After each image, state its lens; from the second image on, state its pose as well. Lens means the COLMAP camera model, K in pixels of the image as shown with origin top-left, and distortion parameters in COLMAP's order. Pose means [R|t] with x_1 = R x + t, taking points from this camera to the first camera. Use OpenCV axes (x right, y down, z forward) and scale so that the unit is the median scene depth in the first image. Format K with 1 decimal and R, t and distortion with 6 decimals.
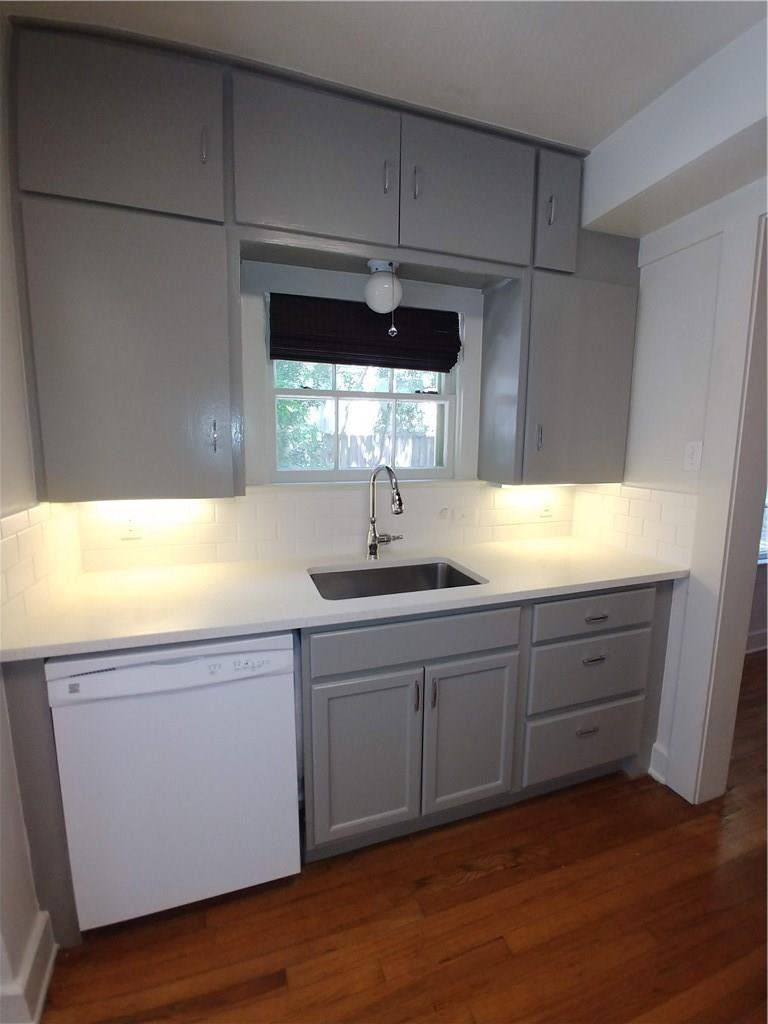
lens RADIAL K [[446.5, 0, 388.8], [0, 446.5, 503.2], [0, 0, 1]] dist [-0.025111, 0.000499]
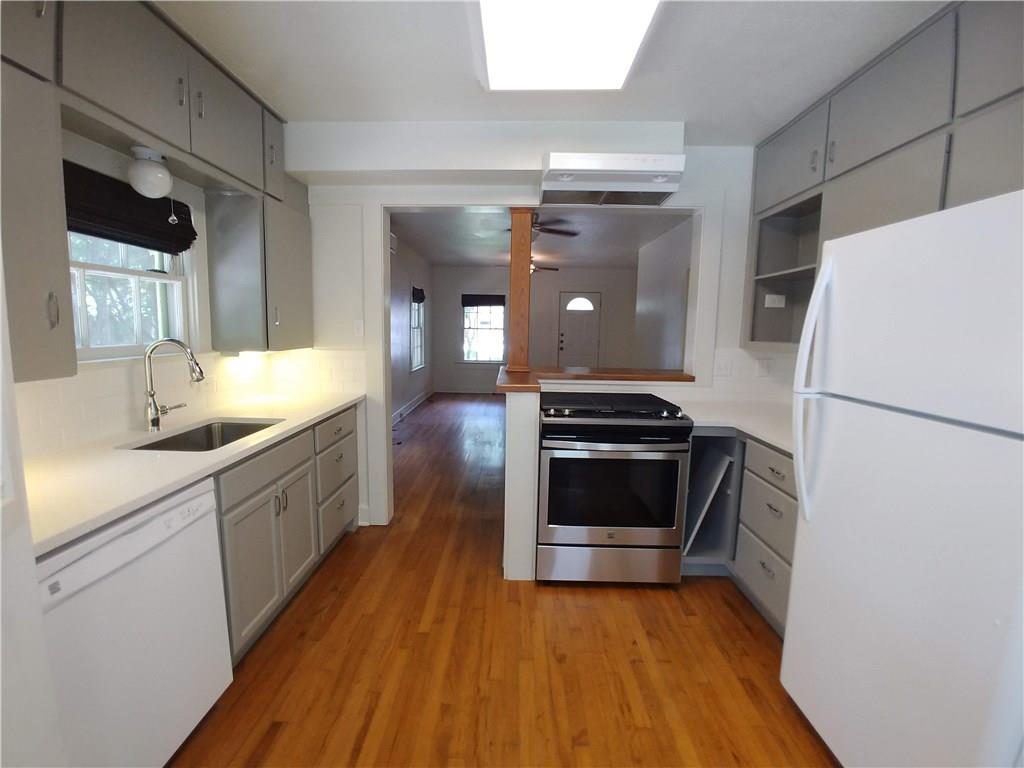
lens RADIAL K [[446.5, 0, 503.9], [0, 446.5, 381.8], [0, 0, 1]] dist [-0.025111, 0.000499]
pose [[0.351299, -0.120364, 0.928494, -0.756002], [0.116672, 0.989600, 0.084142, 0.021390], [-0.928965, 0.078771, 0.361688, -0.141269]]
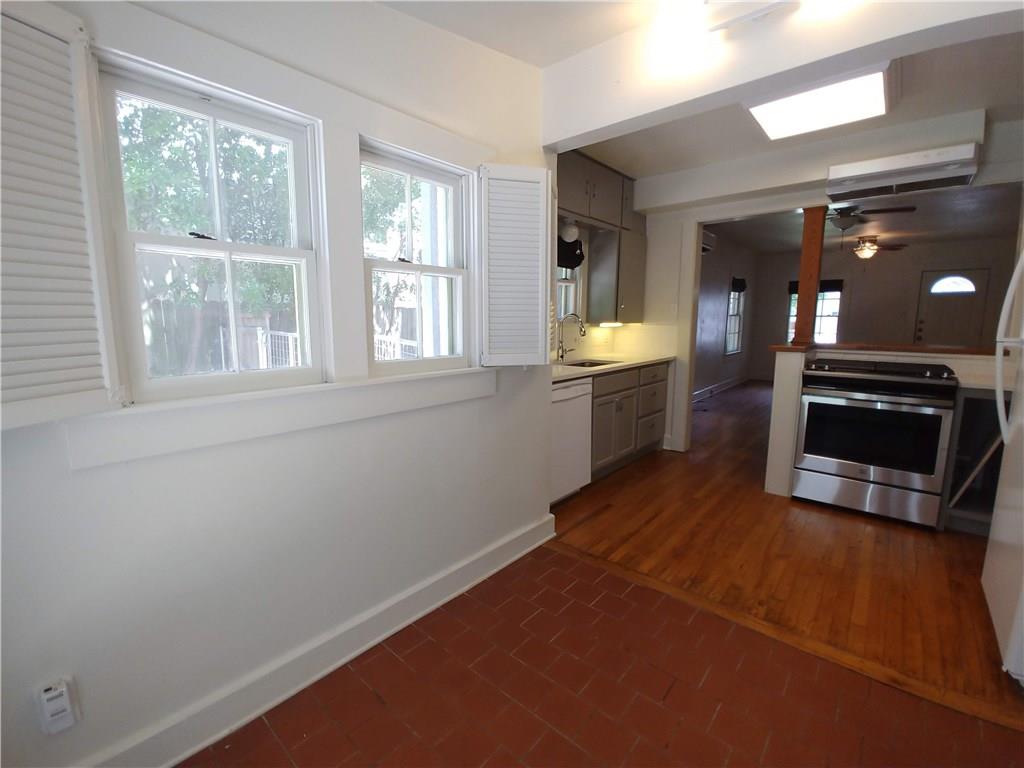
lens RADIAL K [[446.5, 0, 503.9], [0, 446.5, 381.8], [0, 0, 1]] dist [-0.025111, 0.000499]
pose [[0.870697, -0.080058, 0.485261, -1.388357], [0.076994, 0.996685, 0.026282, 0.159051], [-0.485756, 0.014478, 0.873975, -0.711285]]
